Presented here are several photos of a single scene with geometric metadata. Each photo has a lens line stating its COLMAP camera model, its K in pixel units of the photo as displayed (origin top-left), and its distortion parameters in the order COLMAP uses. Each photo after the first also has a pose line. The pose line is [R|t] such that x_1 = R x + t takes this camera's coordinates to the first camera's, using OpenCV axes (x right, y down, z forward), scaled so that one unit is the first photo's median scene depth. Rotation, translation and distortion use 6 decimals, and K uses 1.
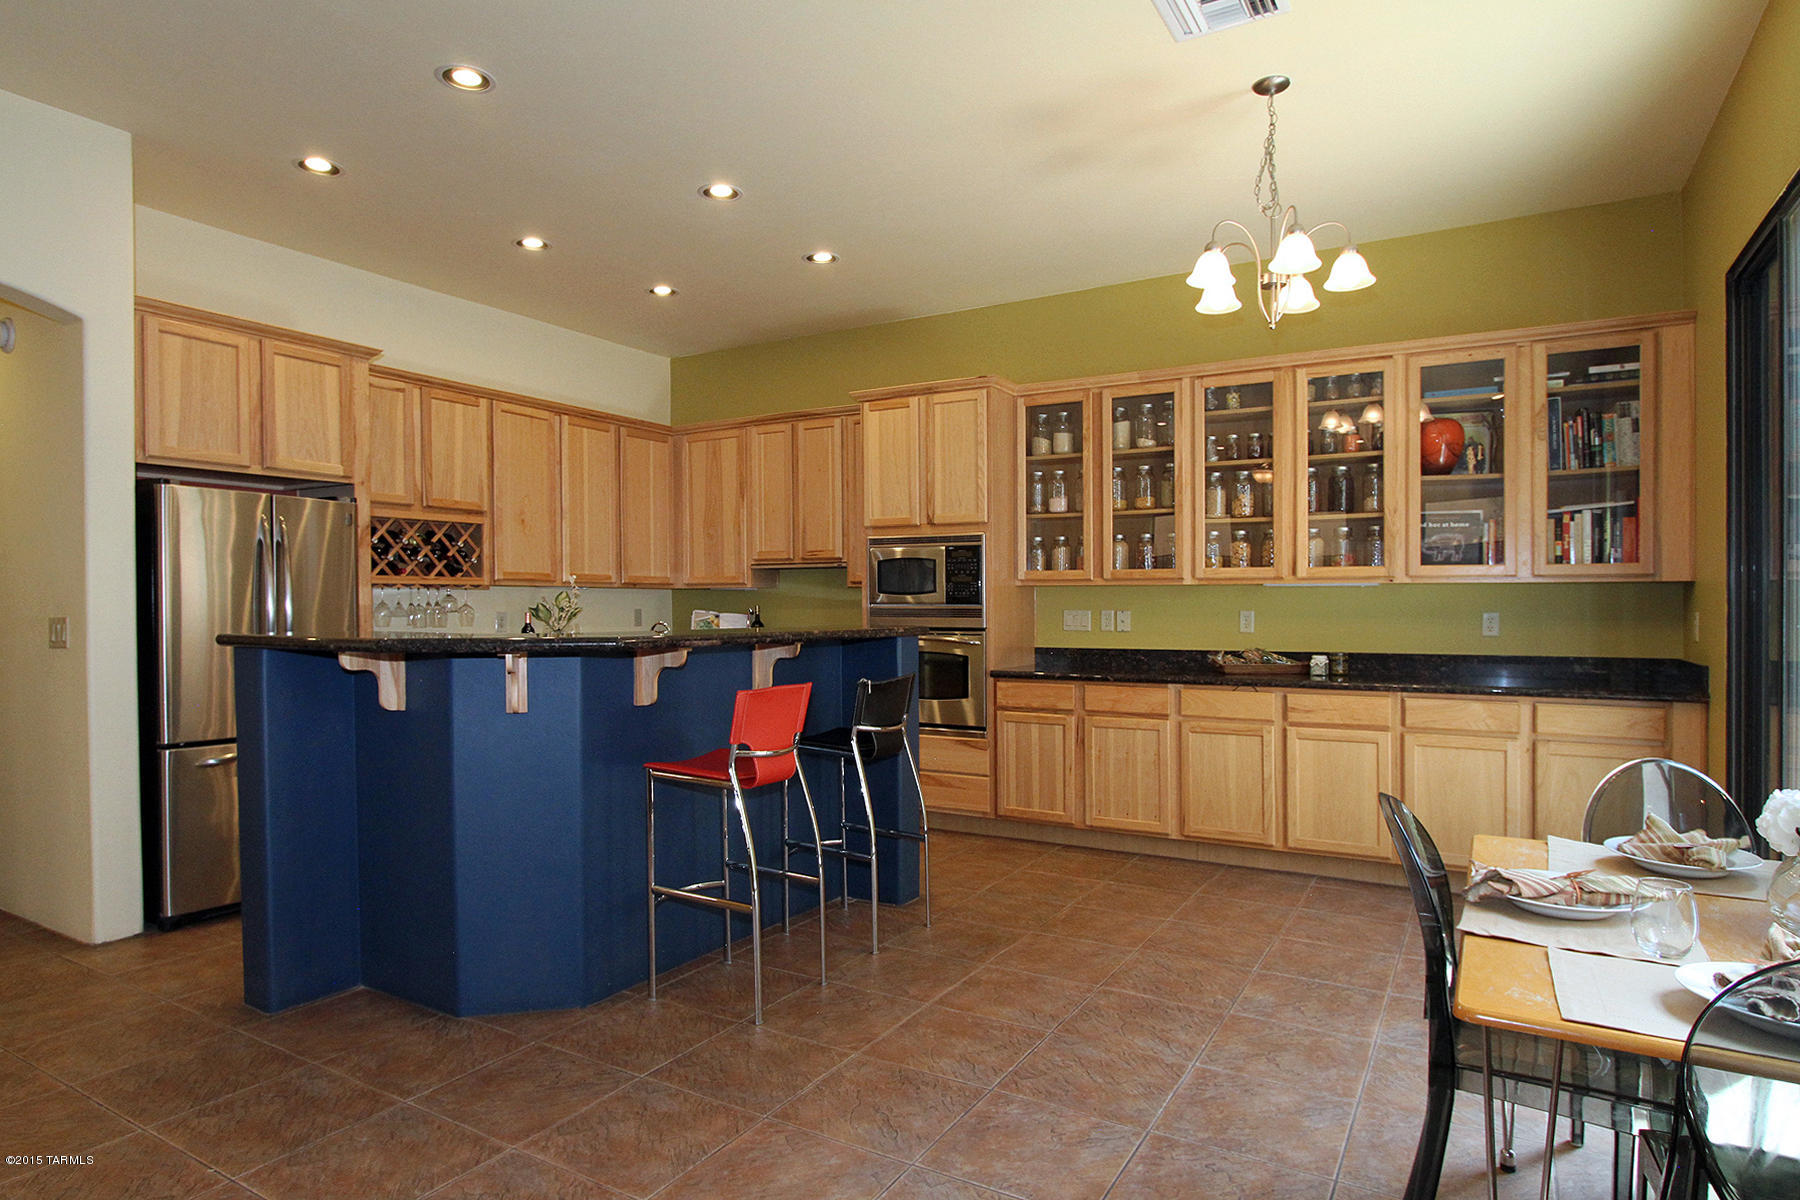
lens RADIAL K [[1008.1, 0, 704.3], [0, 1008.1, 631.3], [0, 0, 1]] dist [-0.018349, -0.001201]
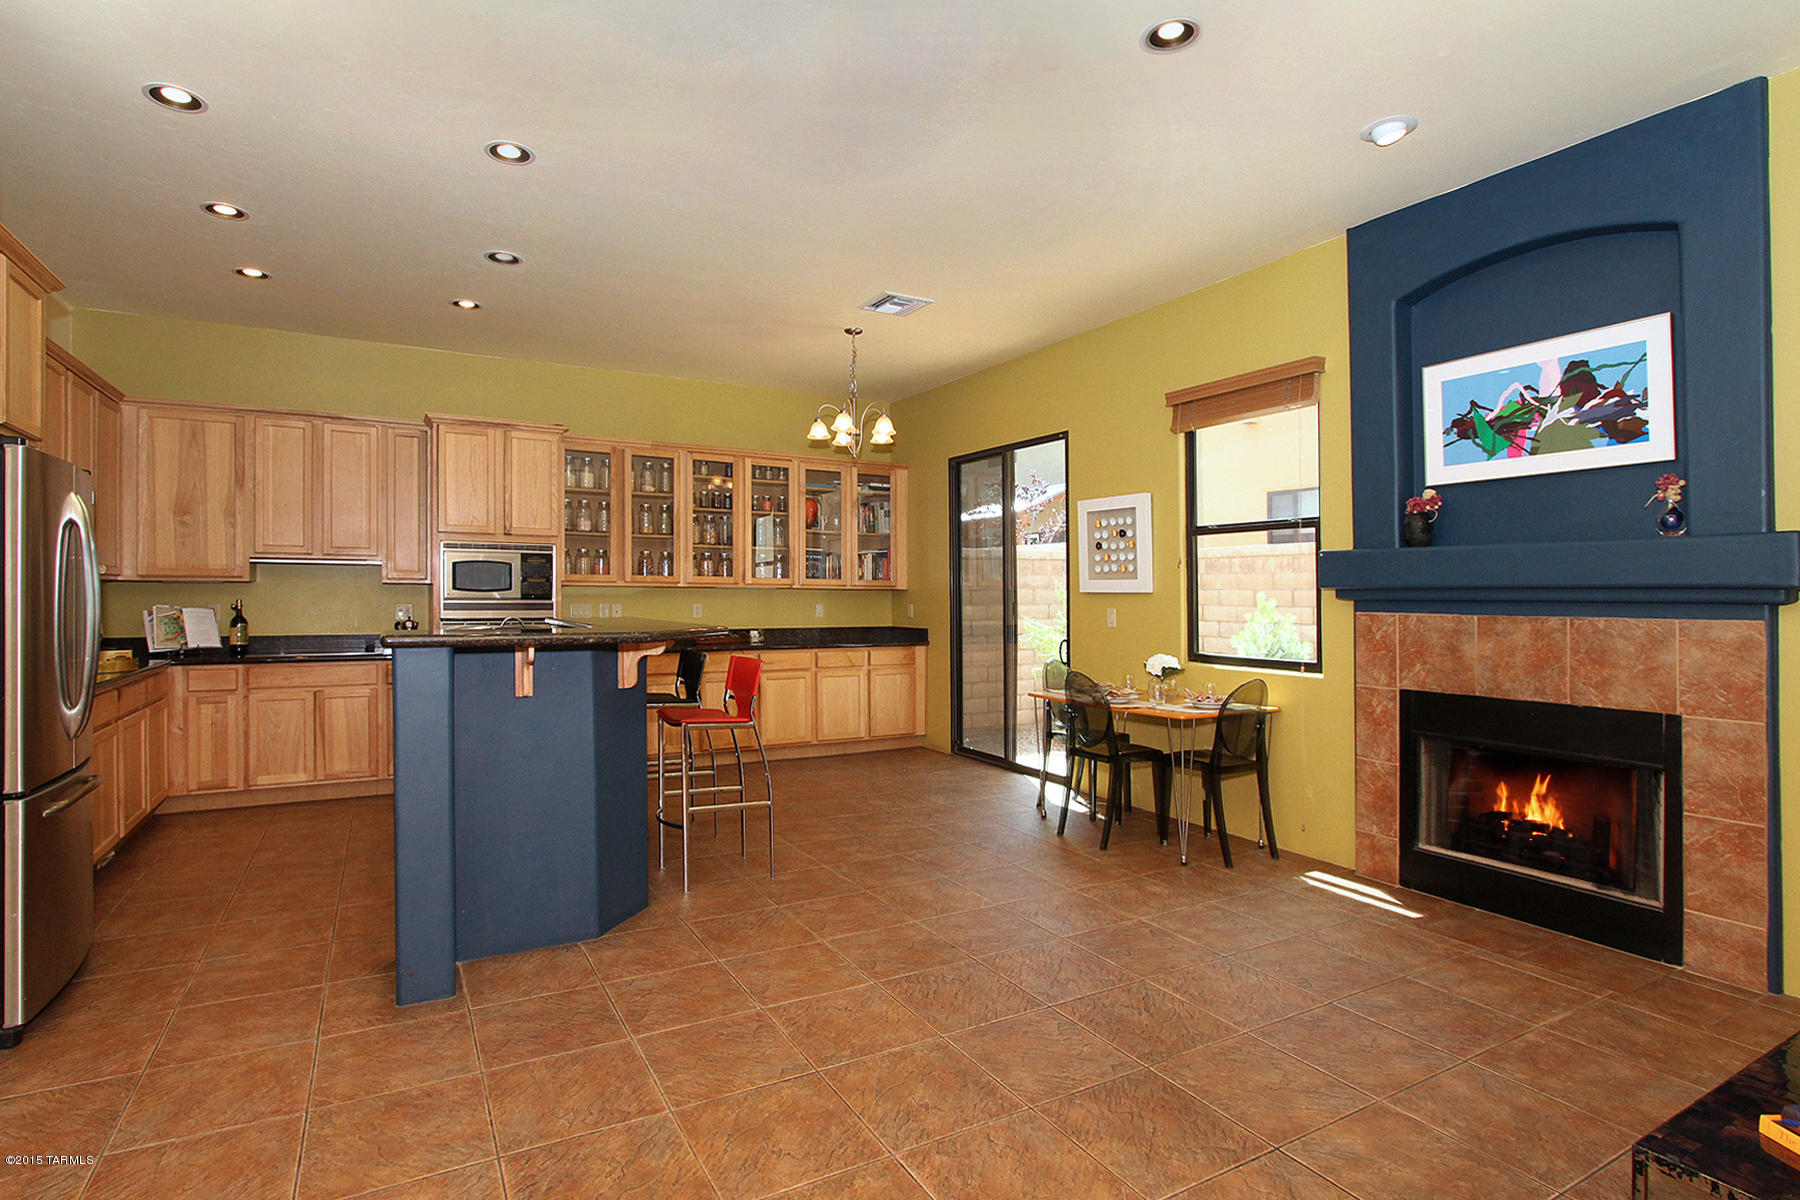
lens RADIAL K [[901.1, 0, 887.7], [0, 901.1, 604.2], [0, 0, 1]] dist [-0.015502, 0.000749]
pose [[0.482145, -0.007005, 0.876063, -0.655780], [0.017891, 0.999838, -0.001852, -0.014489], [-0.875909, 0.016567, 0.482193, 0.085418]]
